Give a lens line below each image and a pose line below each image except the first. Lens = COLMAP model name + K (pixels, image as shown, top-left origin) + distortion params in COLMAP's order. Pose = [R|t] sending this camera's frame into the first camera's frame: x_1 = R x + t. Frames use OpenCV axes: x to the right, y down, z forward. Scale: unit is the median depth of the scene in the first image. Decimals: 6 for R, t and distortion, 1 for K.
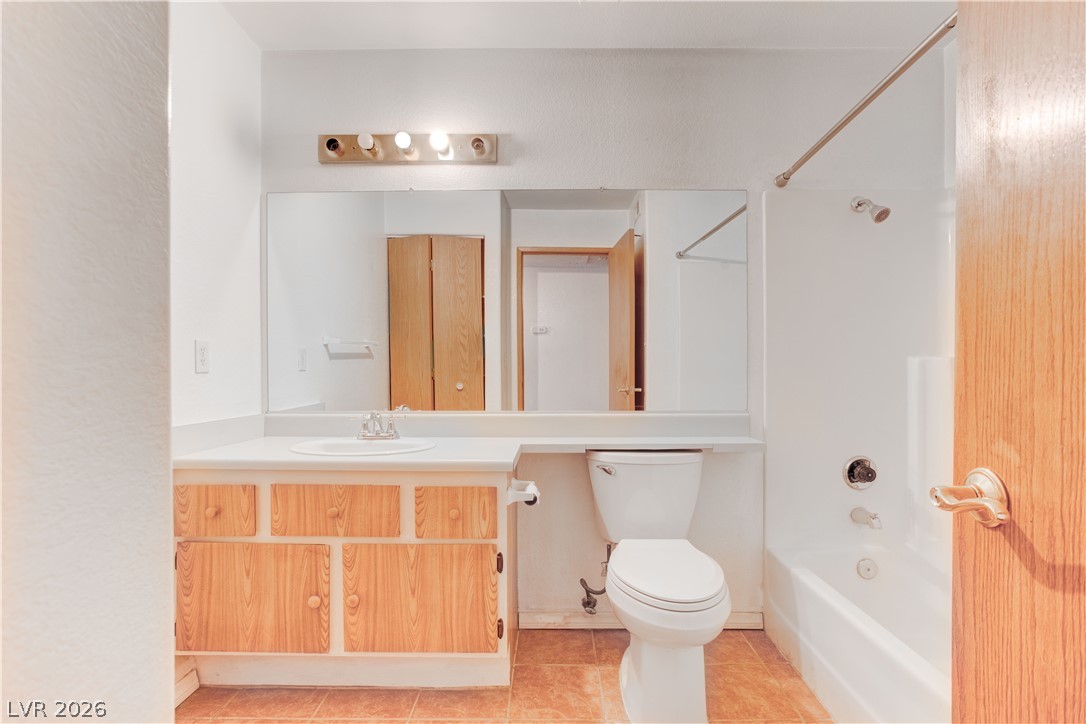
lens RADIAL K [[541.0, 0, 541.7], [0, 541.0, 365.1], [0, 0, 1]] dist [-0.033824, 0.040882]
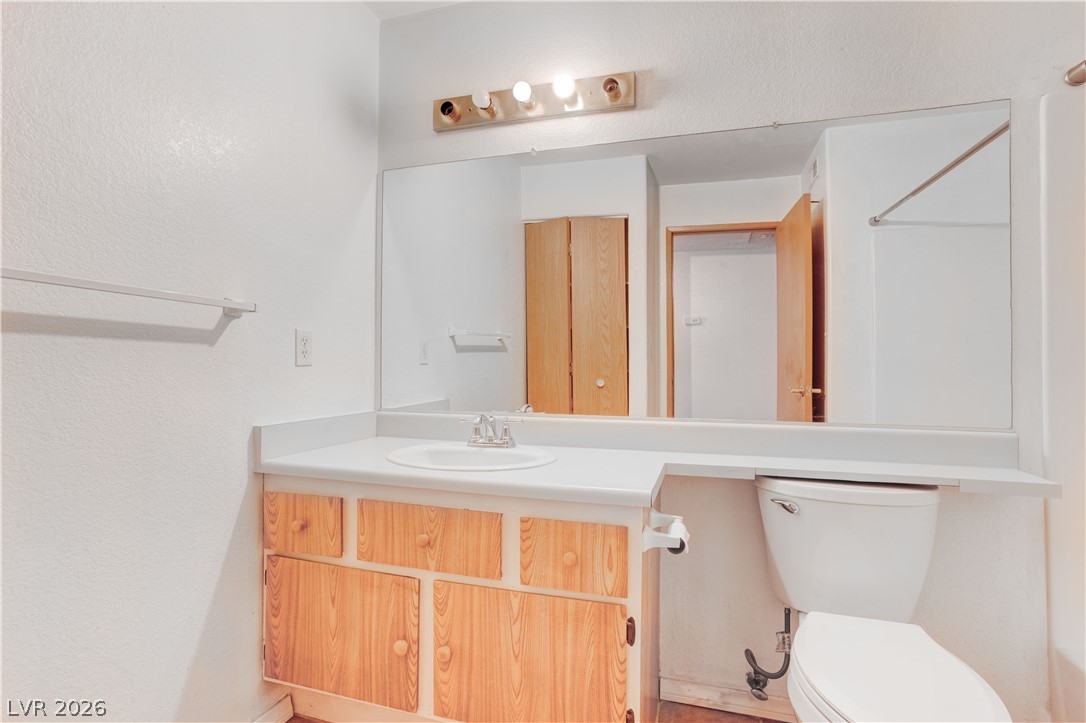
lens RADIAL K [[527.4, 0, 546.3], [0, 527.4, 354.1], [0, 0, 1]] dist [-0.055238, 0.030463]
pose [[0.961770, 0.002045, -0.273852, 0.002943], [-0.005075, 0.999934, -0.010355, 0.001755], [0.273813, 0.011349, 0.961716, 0.240848]]
